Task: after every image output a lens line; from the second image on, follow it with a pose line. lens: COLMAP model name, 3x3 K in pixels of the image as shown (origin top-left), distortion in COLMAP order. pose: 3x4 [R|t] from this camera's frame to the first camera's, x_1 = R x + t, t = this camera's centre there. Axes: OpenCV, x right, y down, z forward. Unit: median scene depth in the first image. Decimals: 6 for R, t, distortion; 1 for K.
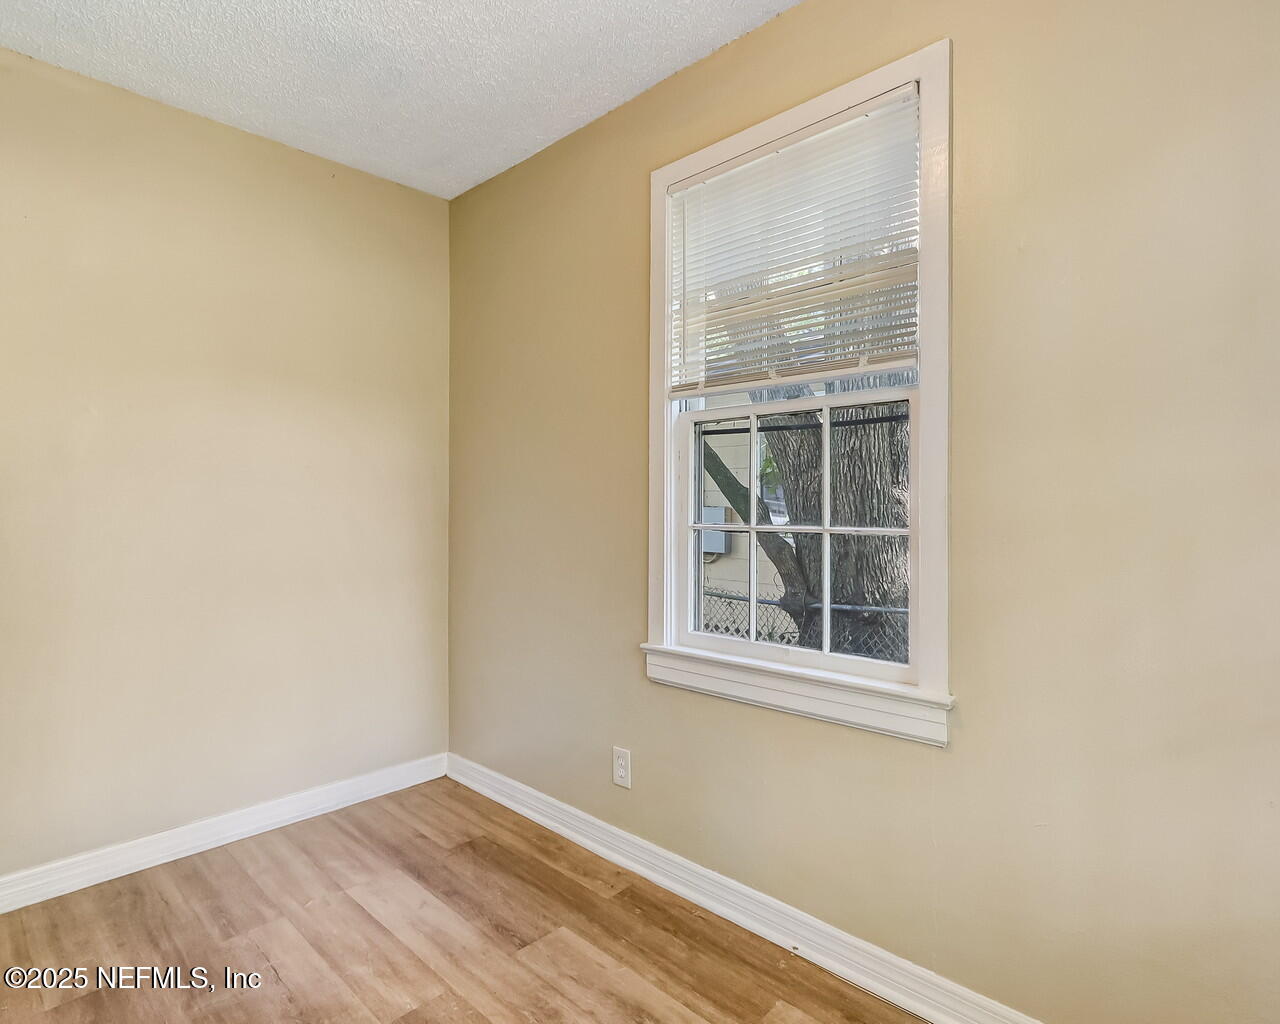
lens RADIAL K [[706.7, 0, 636.5], [0, 706.7, 509.9], [0, 0, 1]] dist [0.002353, 0.000499]
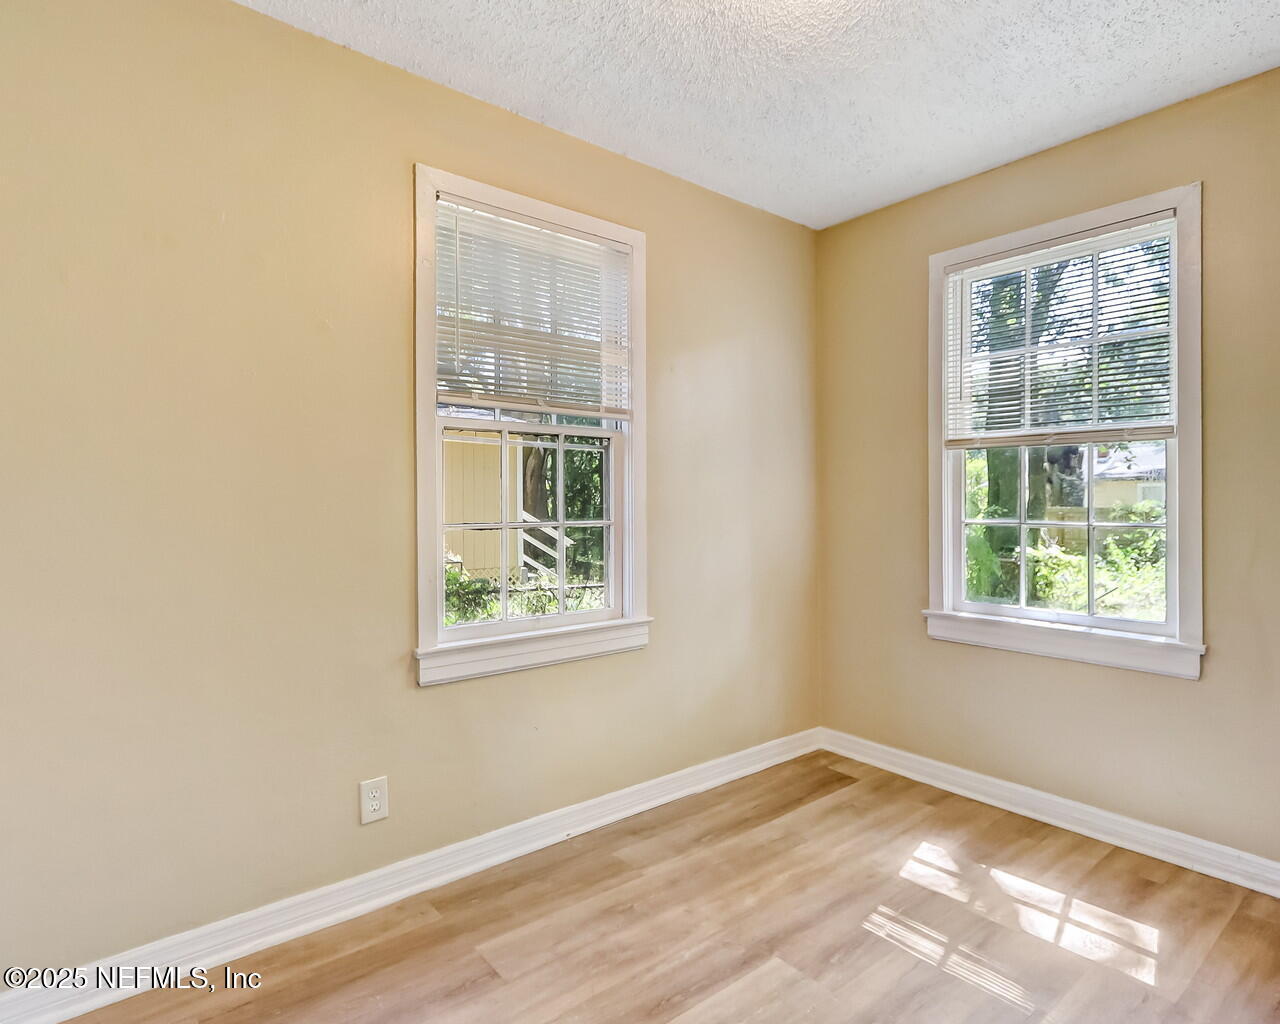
lens RADIAL K [[706.7, 0, 630.5], [0, 706.7, 502.4], [0, 0, 1]] dist [0.002353, 0.000499]
pose [[0.106744, 0.005679, 0.994270, -1.036138], [0.002387, 0.999979, -0.005968, -0.005703], [-0.994284, 0.003010, 0.106728, 0.688224]]
